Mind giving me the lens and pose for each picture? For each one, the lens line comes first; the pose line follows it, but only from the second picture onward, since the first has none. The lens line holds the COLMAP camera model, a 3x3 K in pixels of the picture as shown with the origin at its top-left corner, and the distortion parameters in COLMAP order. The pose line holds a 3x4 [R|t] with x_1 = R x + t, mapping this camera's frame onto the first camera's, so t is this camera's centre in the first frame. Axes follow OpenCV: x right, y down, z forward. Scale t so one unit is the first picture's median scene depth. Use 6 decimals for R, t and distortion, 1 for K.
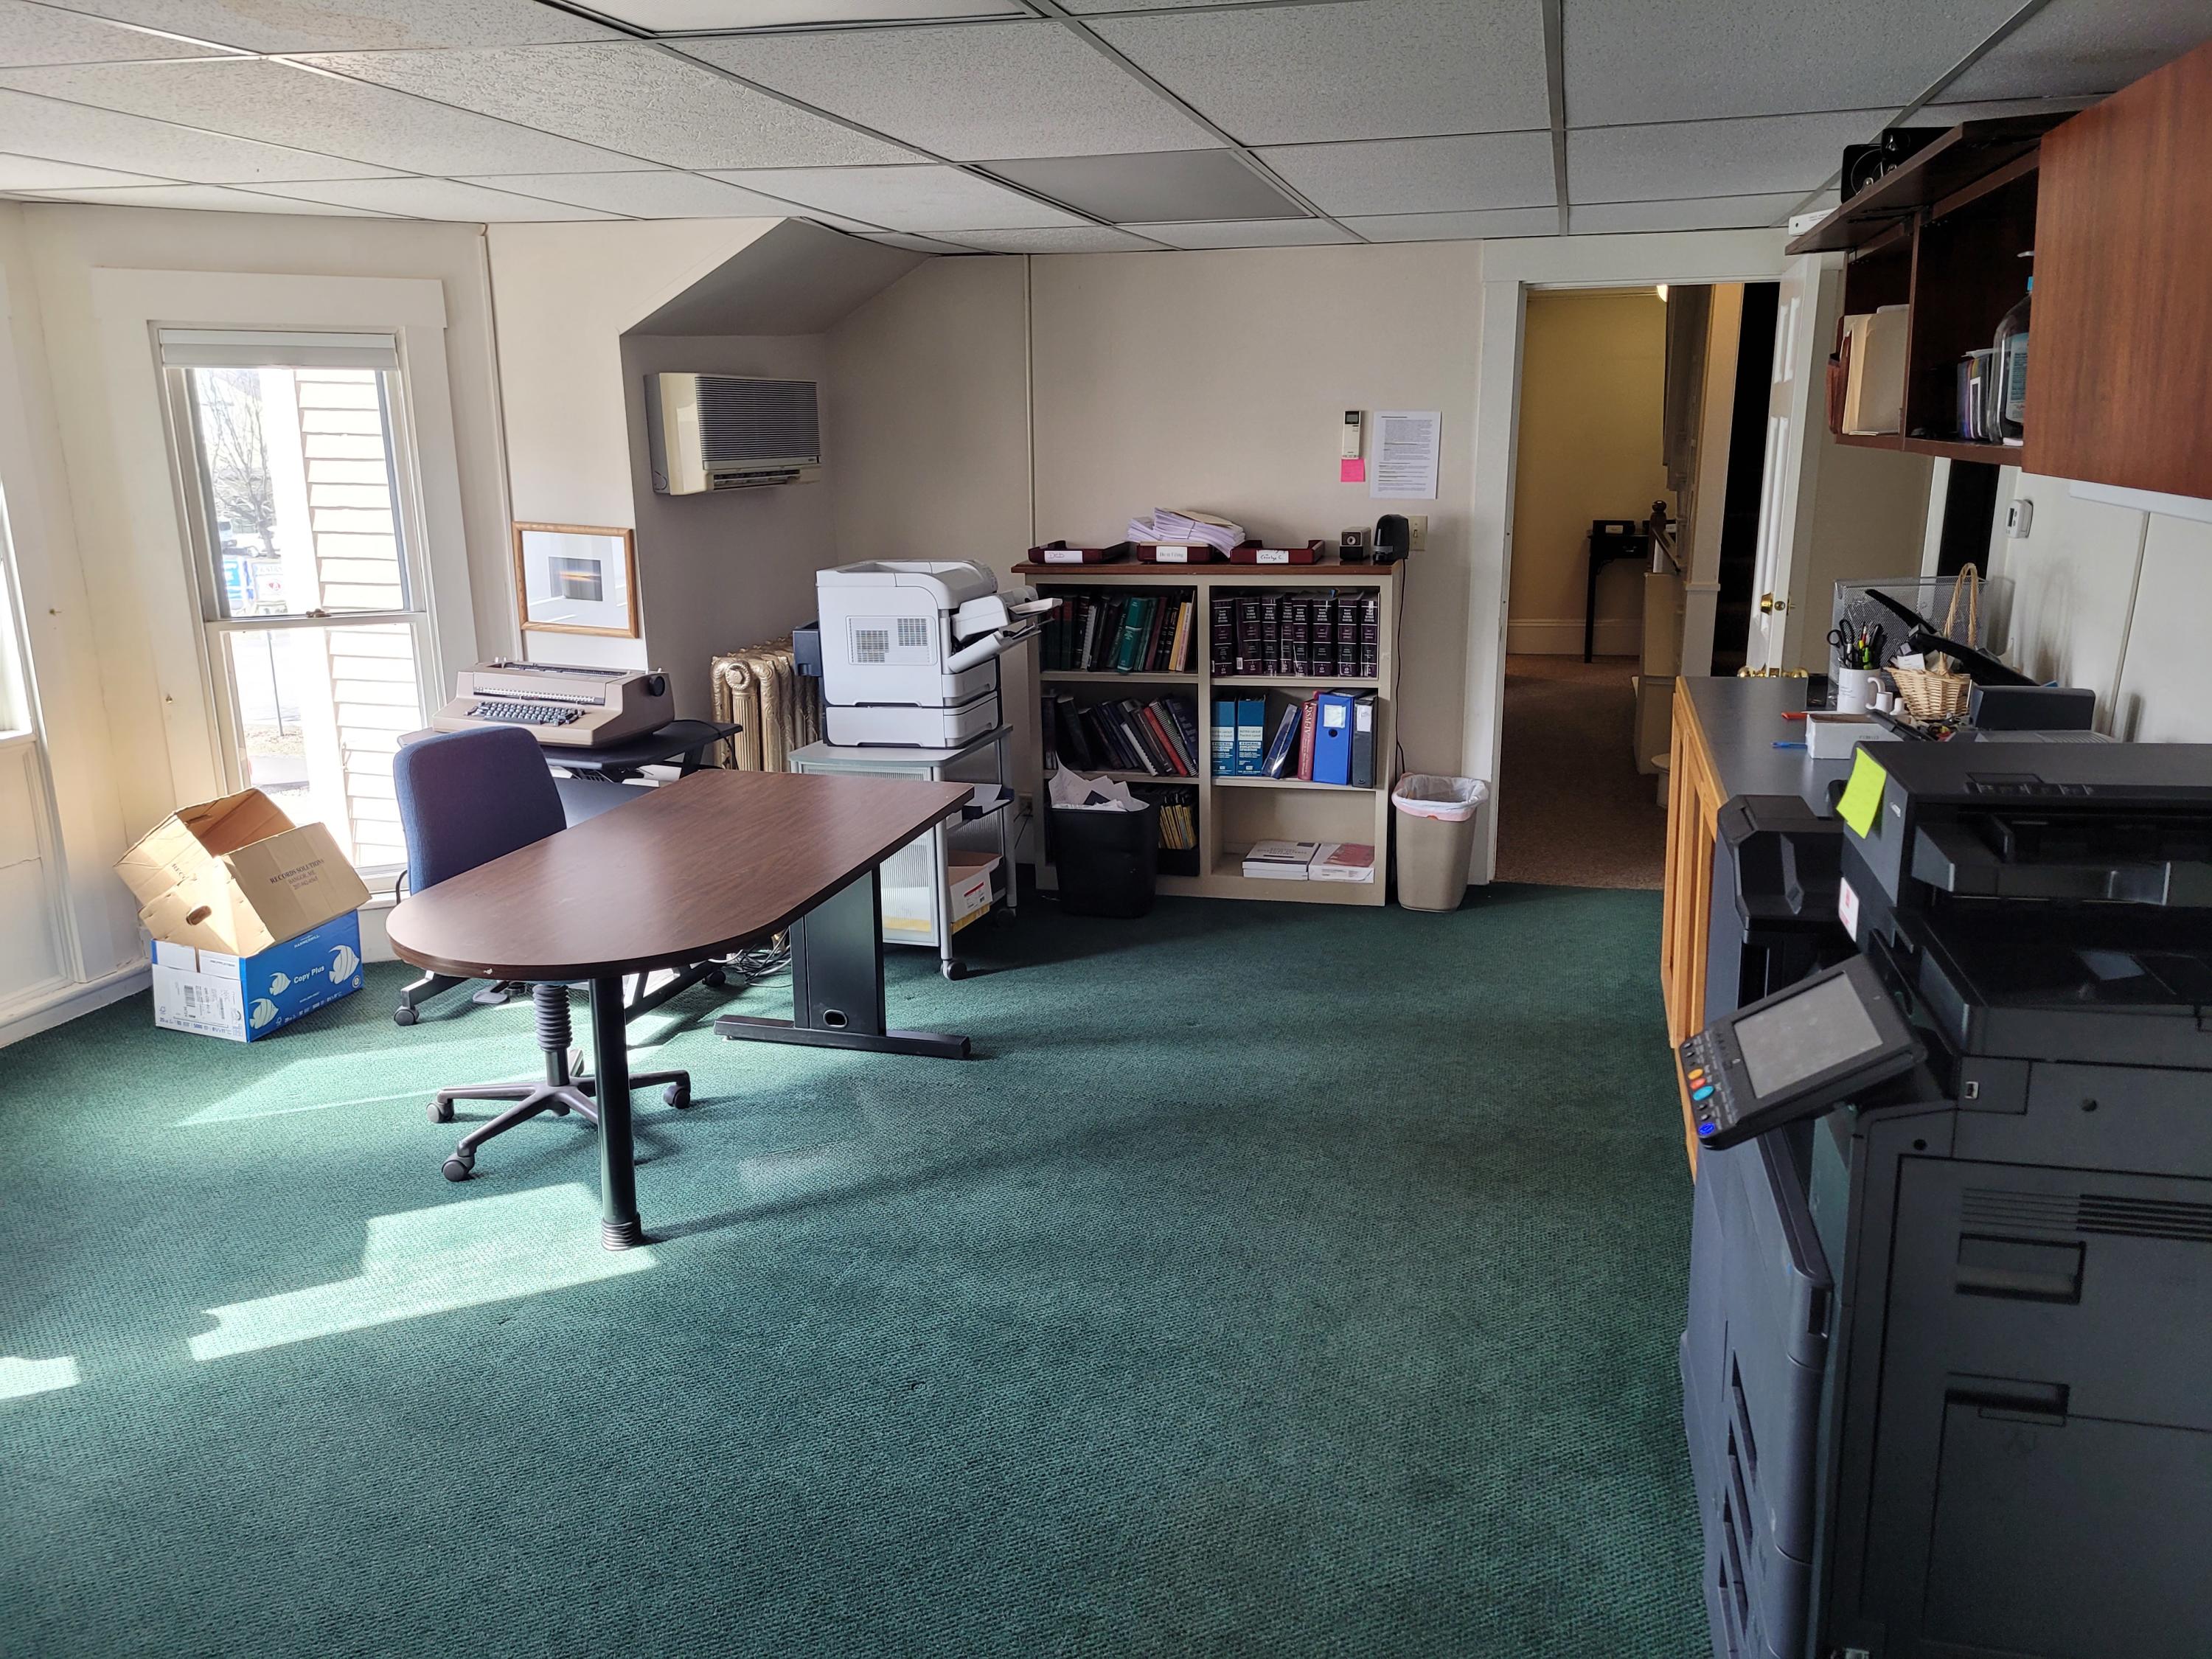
lens RADIAL K [[1676.2, 0, 1109.0], [0, 1676.2, 833.1], [0, 0, 1]] dist [0.057408, -0.025309]
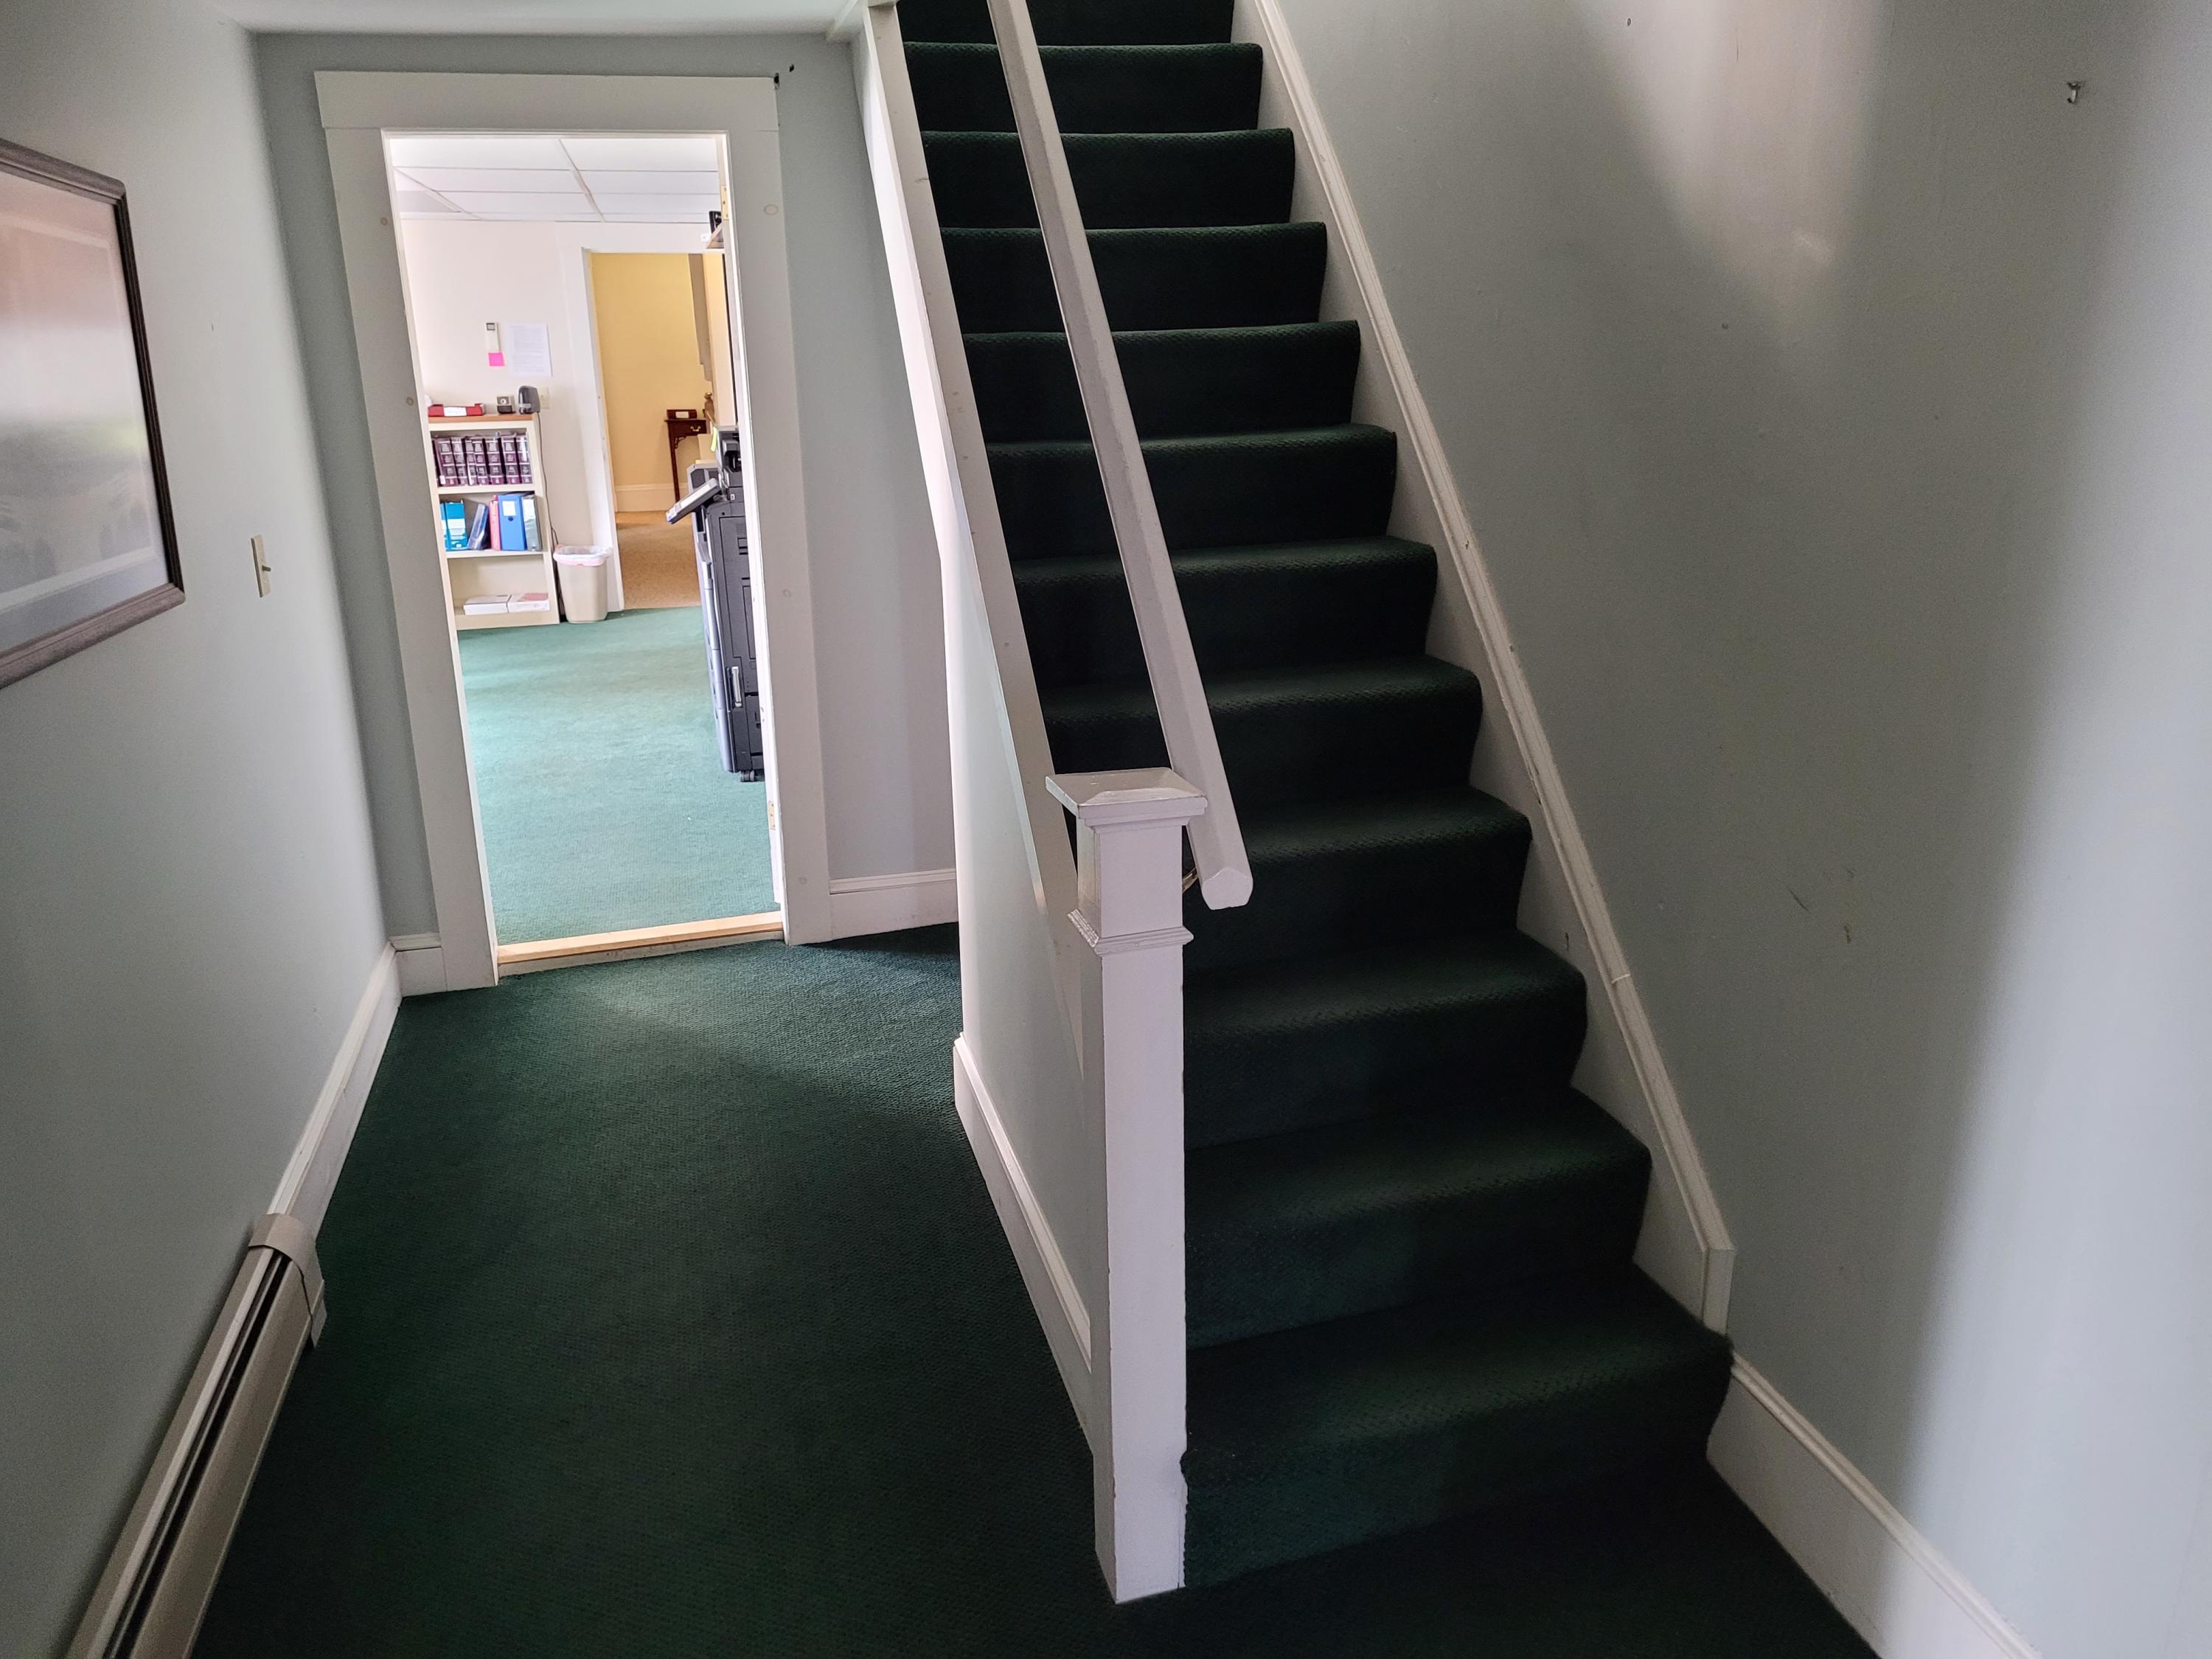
lens RADIAL K [[1676.2, 0, 1114.7], [0, 1676.2, 828.6], [0, 0, 1]] dist [0.057408, -0.025309]
pose [[0.870556, -0.146230, 0.469839, -0.175500], [0.127155, 0.989245, 0.072284, 0.196887], [-0.475356, -0.003185, 0.879788, -0.750244]]
